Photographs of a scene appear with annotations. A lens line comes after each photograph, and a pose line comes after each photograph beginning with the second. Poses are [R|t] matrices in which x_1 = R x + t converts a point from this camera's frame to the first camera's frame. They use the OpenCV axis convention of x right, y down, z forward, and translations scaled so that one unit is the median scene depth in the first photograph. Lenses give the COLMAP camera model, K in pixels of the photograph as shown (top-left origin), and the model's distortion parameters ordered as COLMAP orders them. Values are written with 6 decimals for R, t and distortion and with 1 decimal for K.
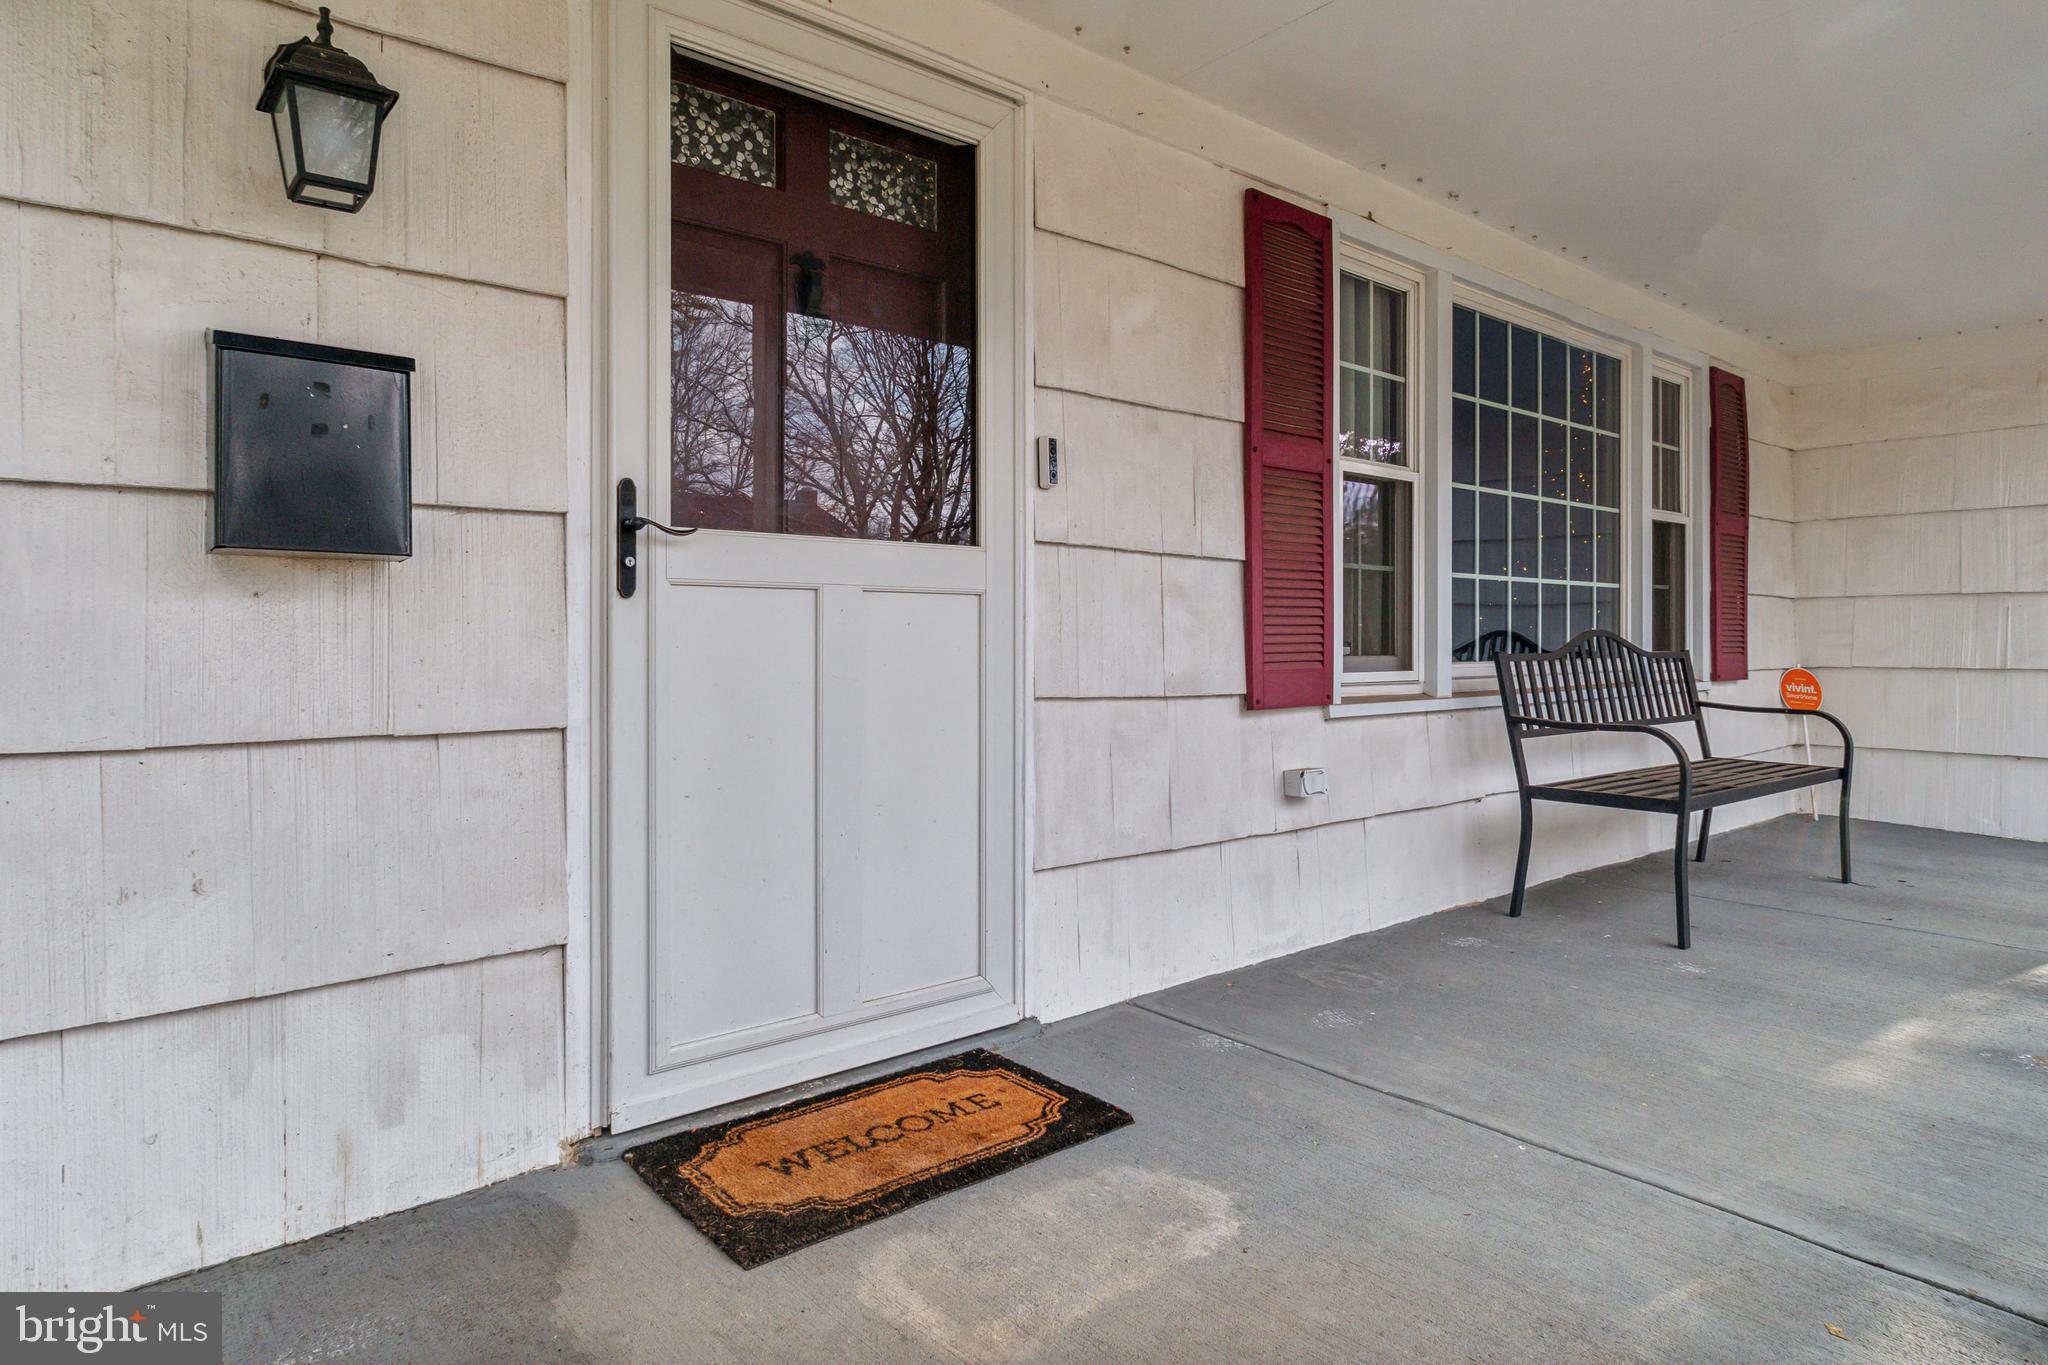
lens RADIAL K [[1190.3, 0, 1020.3], [0, 1190.3, 633.2], [0, 0, 1]] dist [0.001479, 0.000224]
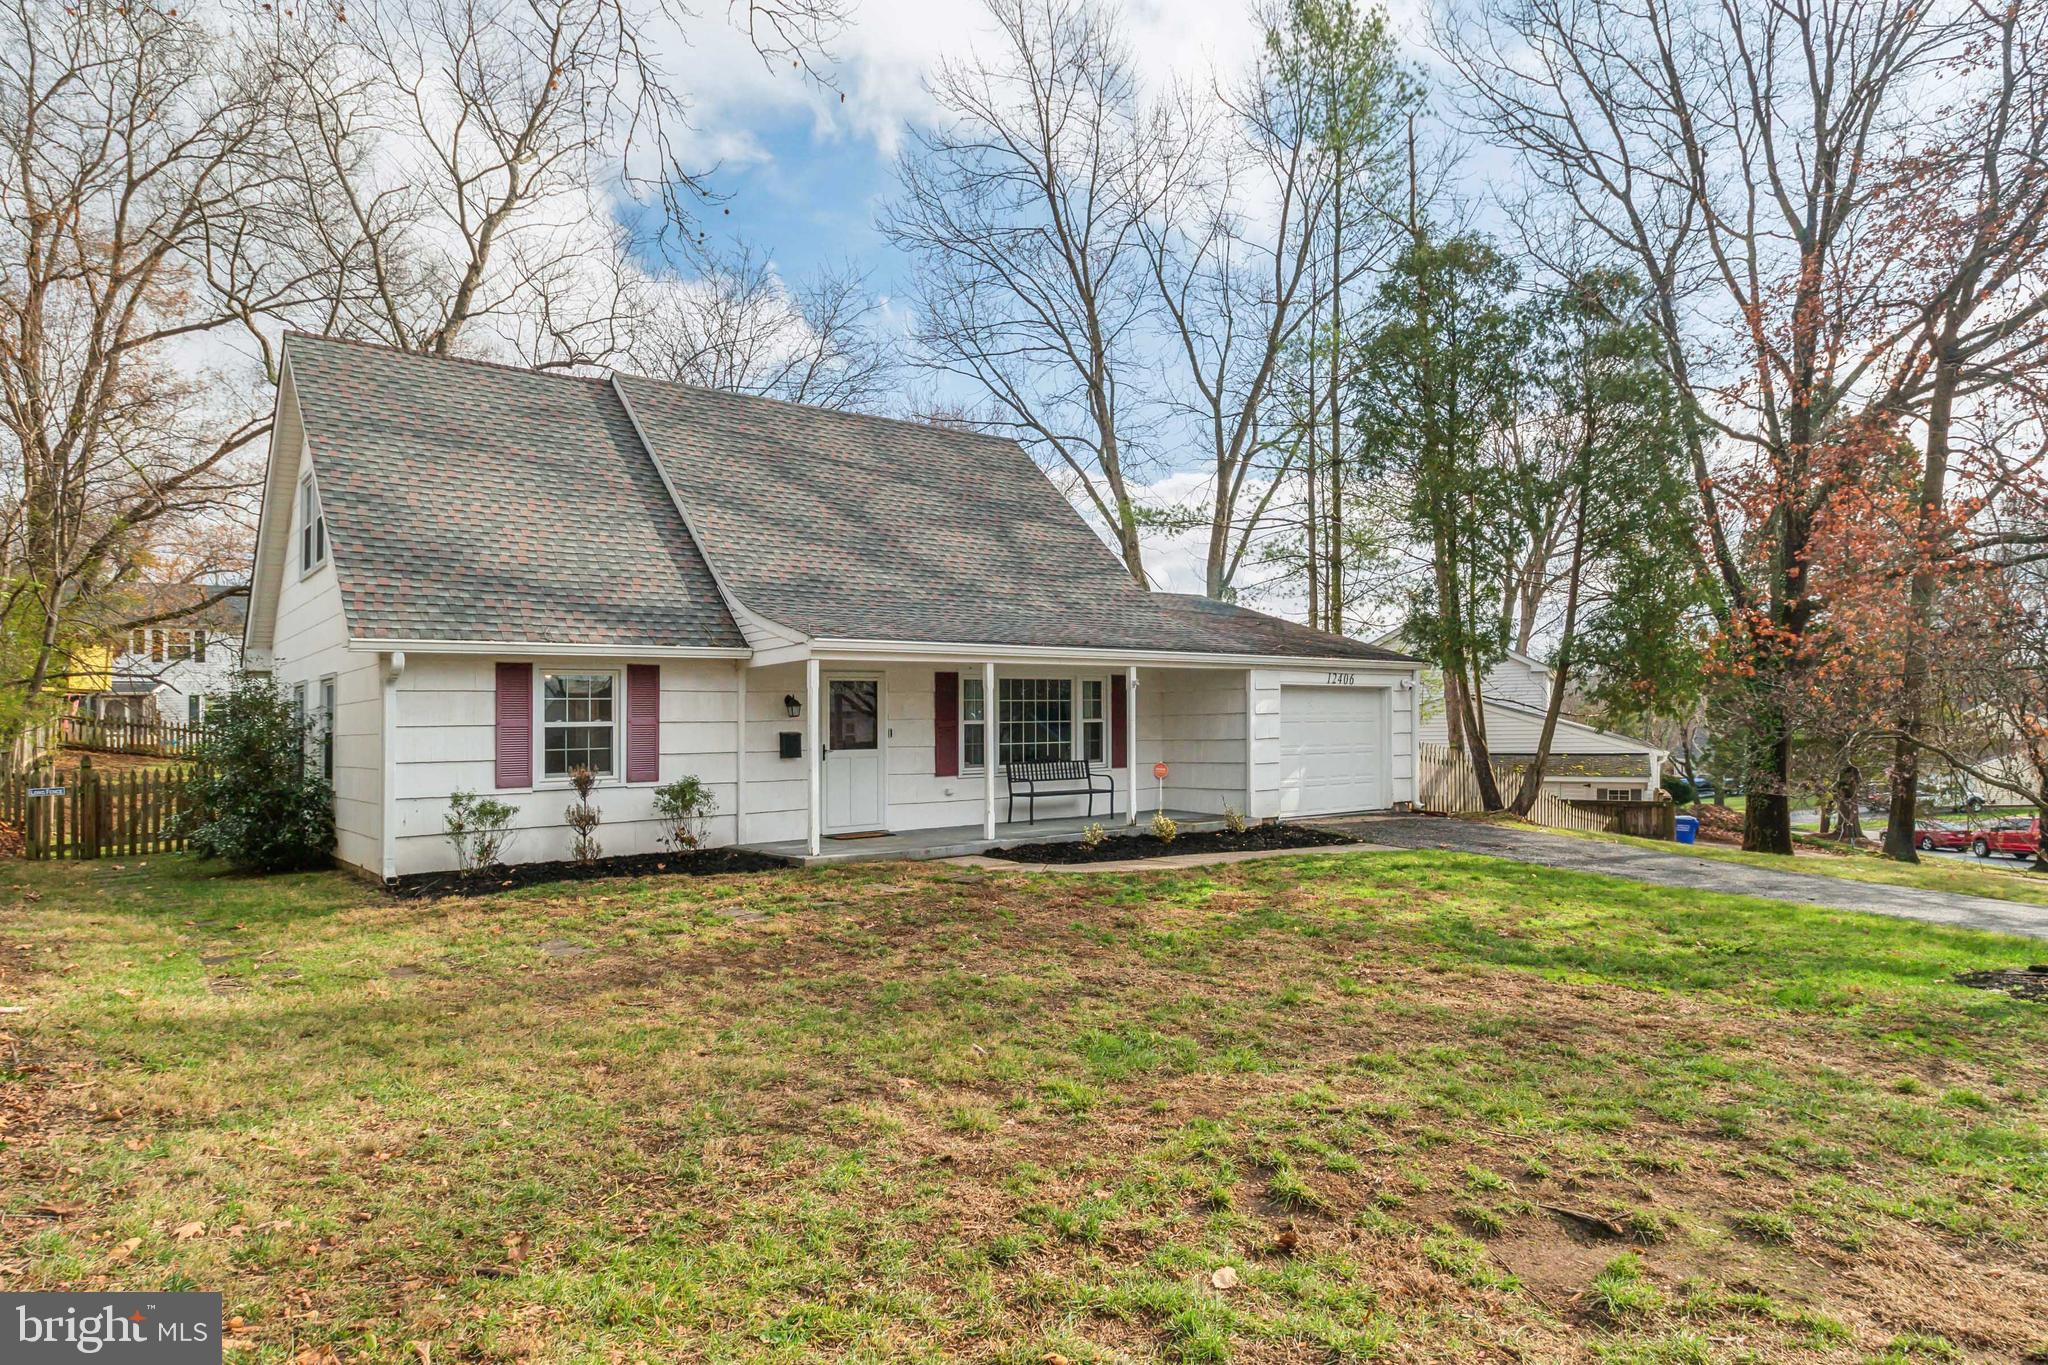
lens RADIAL K [[1193.4, 0, 1024.0], [0, 1193.4, 682.5], [0, 0, 1]] dist [0.030442, 0.000384]
pose [[0.999716, -0.002272, -0.023716, 0.676828], [0.001981, 0.999923, -0.012280, -0.266743], [0.023742, 0.012229, 0.999643, -3.996396]]
